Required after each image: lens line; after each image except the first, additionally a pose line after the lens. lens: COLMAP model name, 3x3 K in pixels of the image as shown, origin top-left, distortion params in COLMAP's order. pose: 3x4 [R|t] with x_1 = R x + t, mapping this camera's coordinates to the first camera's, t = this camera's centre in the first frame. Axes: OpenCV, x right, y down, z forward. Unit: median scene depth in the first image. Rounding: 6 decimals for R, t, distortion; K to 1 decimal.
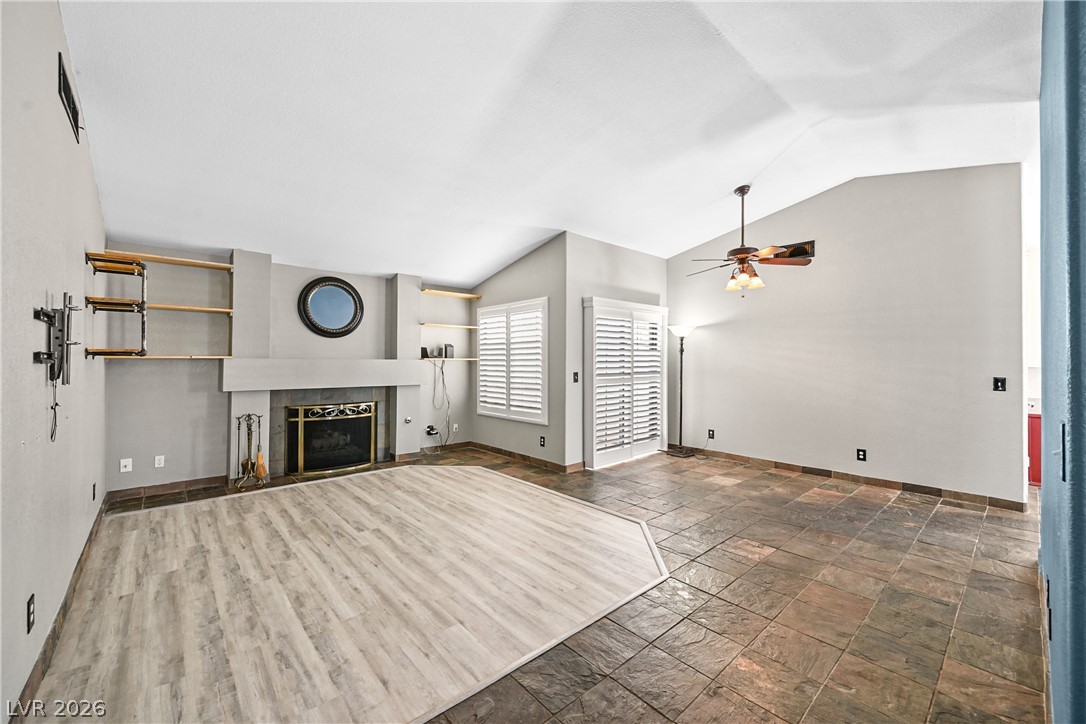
lens RADIAL K [[428.7, 0, 545.6], [0, 428.7, 362.0], [0, 0, 1]] dist [0.000348, -0.000046]
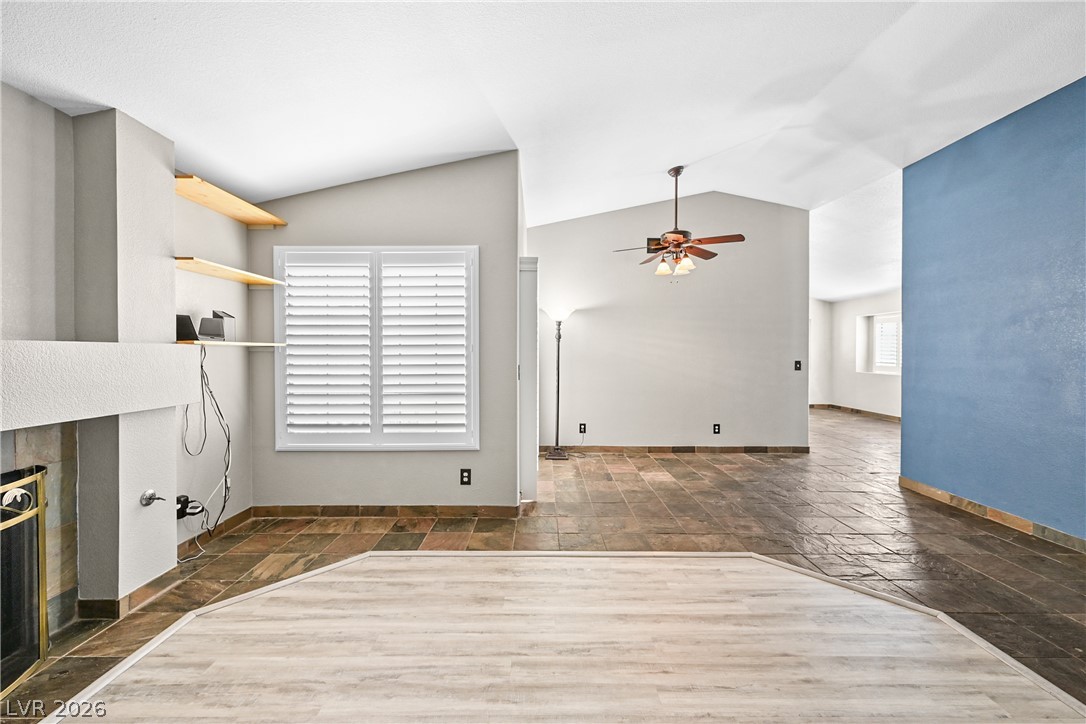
lens RADIAL K [[427.5, 0, 543.3], [0, 427.5, 356.9], [0, 0, 1]] dist [0.000314, 0.000005]
pose [[0.664185, -0.010570, 0.747493, -0.403244], [0.001157, 0.999913, 0.013111, 0.002767], [-0.747567, -0.007843, 0.664140, 0.512129]]
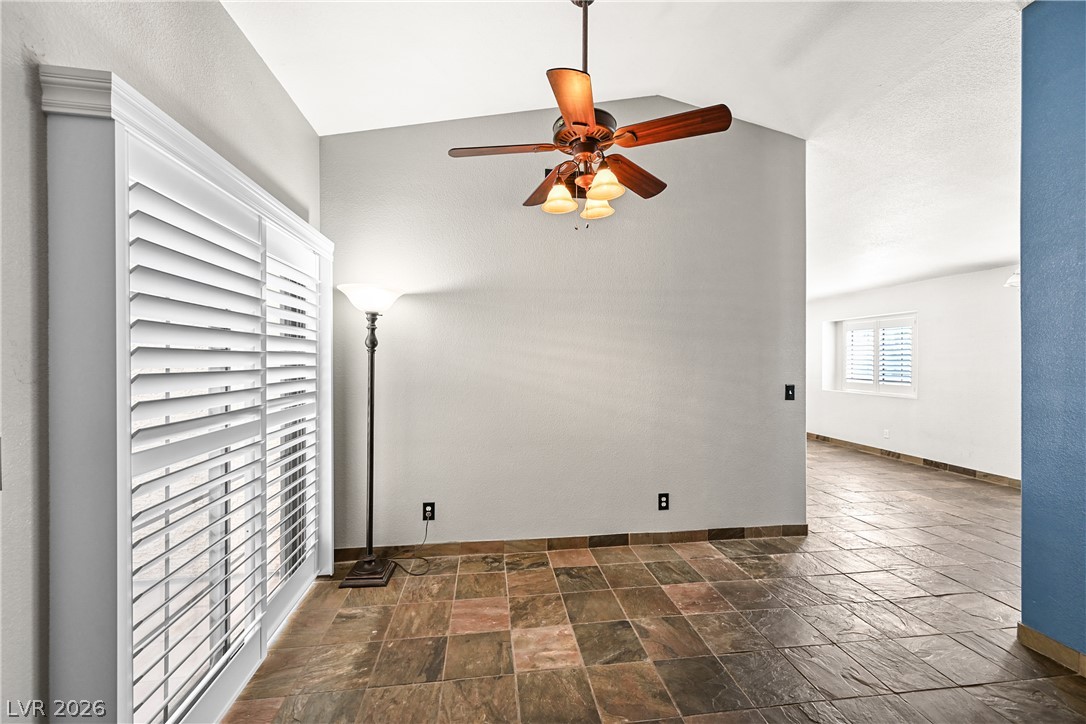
lens RADIAL K [[428.7, 0, 545.6], [0, 428.7, 362.0], [0, 0, 1]] dist [0.000348, -0.000046]
pose [[0.555786, -0.003237, 0.831319, 0.051612], [0.000704, 0.999994, 0.003423, -0.009345], [-0.831325, -0.001317, 0.555785, 0.686641]]
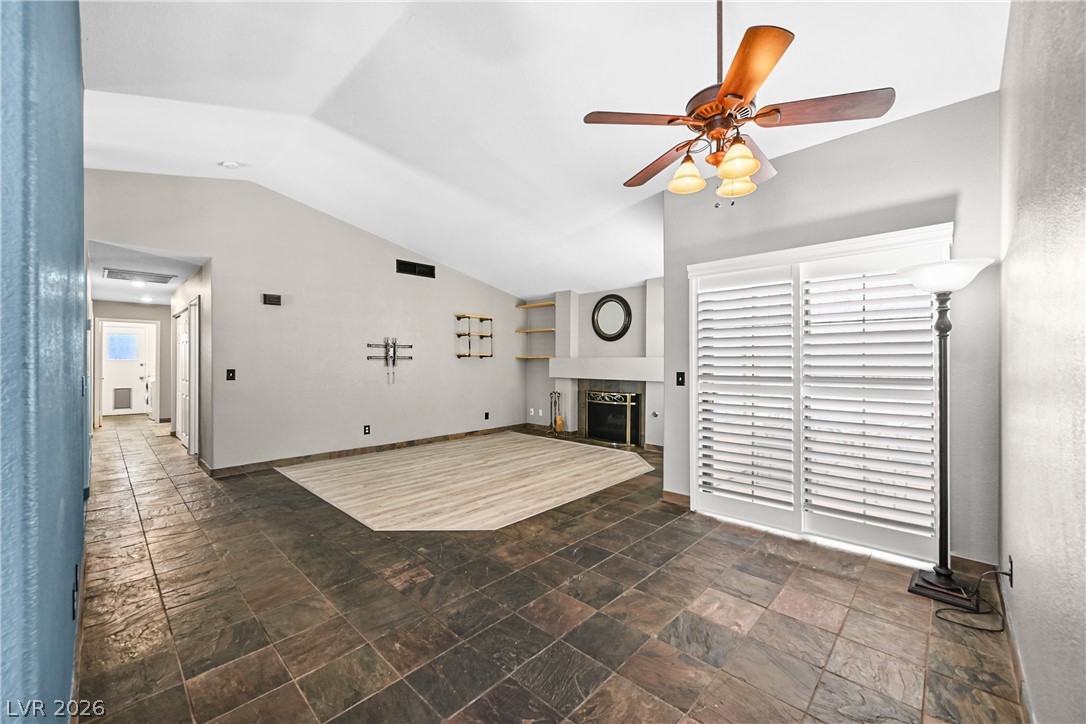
lens RADIAL K [[427.5, 0, 543.3], [0, 427.5, 356.9], [0, 0, 1]] dist [0.000314, 0.000005]
pose [[0.079301, -0.011319, -0.996786, 0.778347], [-0.001582, 0.999933, -0.011480, 0.006548], [0.996849, 0.002487, 0.079278, 0.689457]]
